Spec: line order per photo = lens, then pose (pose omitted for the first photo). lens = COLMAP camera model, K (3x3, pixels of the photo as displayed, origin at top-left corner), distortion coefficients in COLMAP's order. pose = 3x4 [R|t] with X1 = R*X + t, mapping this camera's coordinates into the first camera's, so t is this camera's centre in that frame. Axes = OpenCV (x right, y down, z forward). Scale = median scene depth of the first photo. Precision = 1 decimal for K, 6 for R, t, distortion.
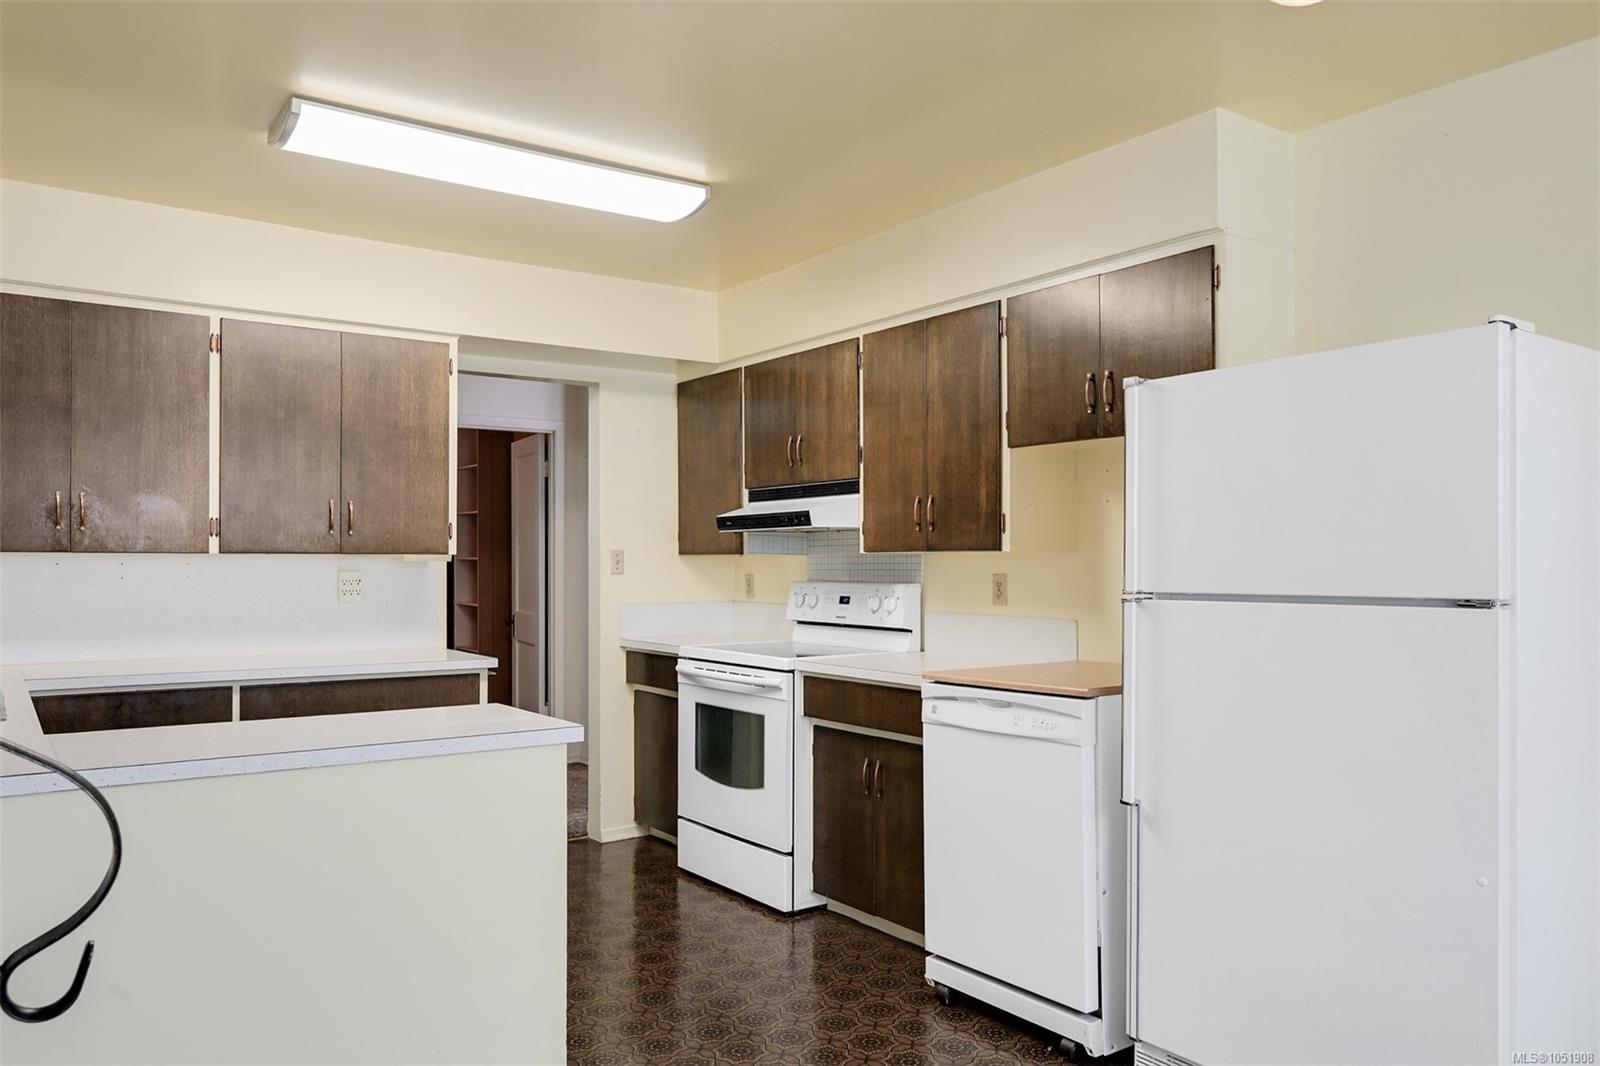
lens RADIAL K [[1166.0, 0, 763.8], [0, 1166.0, 577.1], [0, 0, 1]] dist [-0.002639, 0.003831]
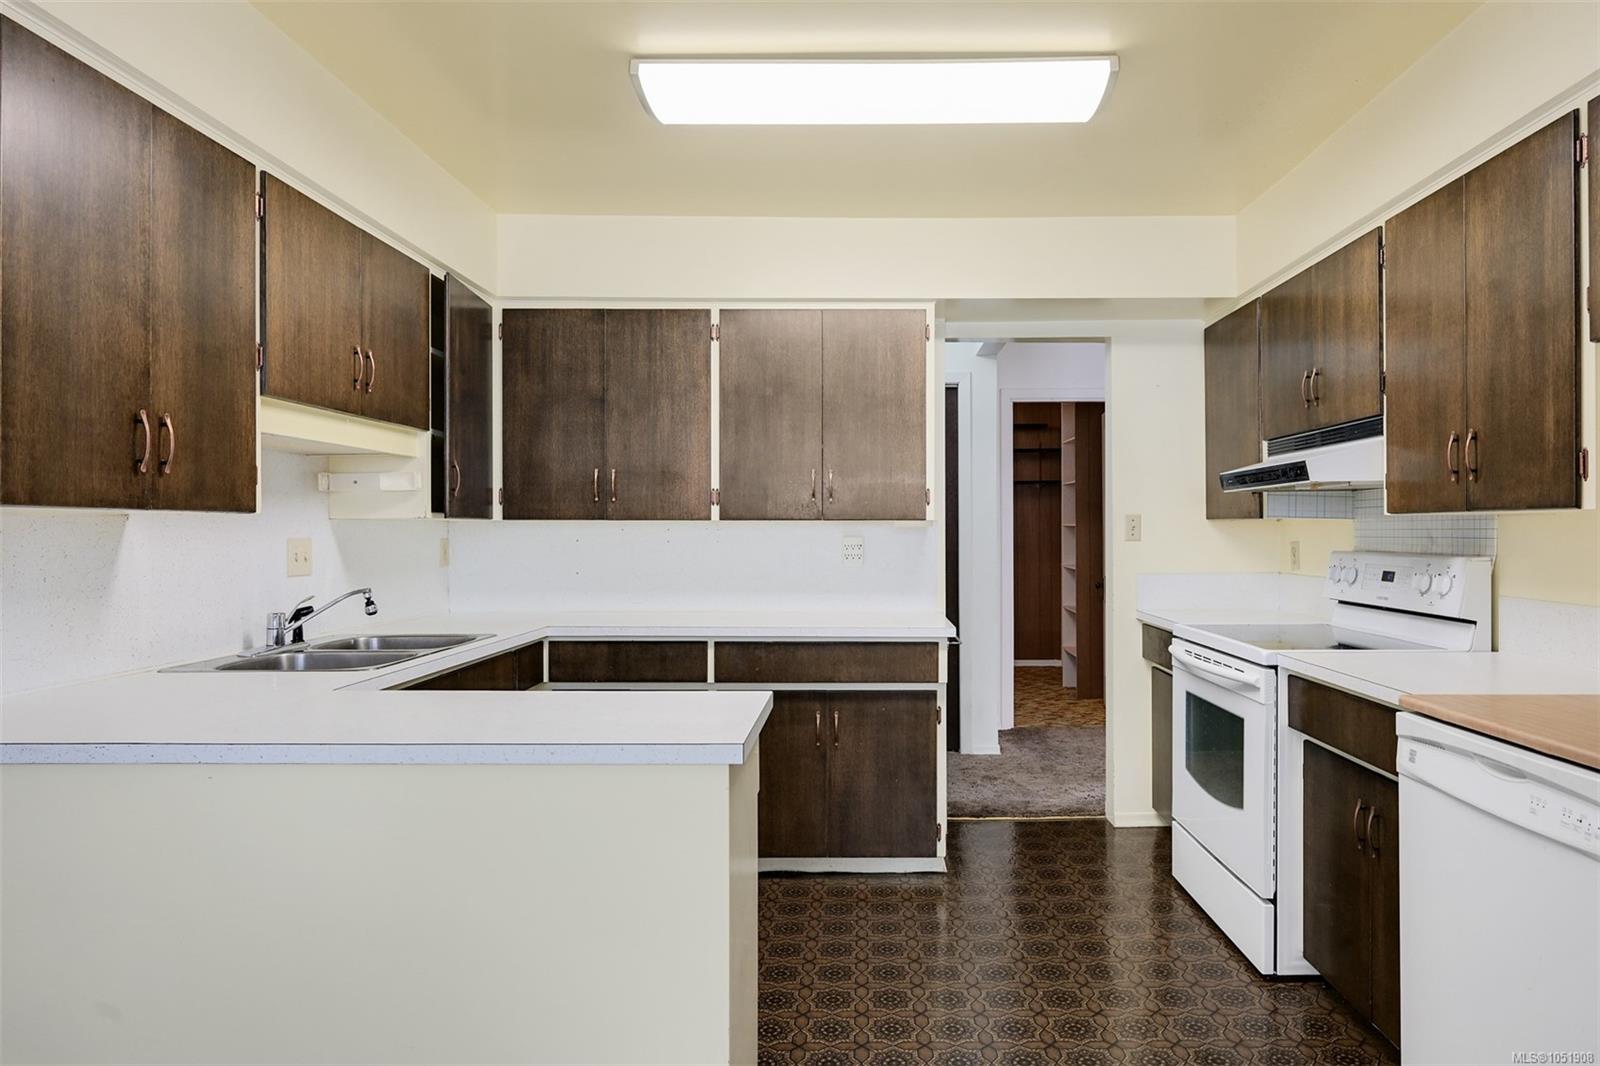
lens RADIAL K [[974.6, 0, 806.4], [0, 974.6, 535.1], [0, 0, 1]] dist [-0.007911, 0.003589]
pose [[0.824872, 0.002886, -0.565313, 0.132571], [-0.006574, 0.999968, -0.004487, -0.002533], [0.565282, 0.007418, 0.824864, 0.284153]]
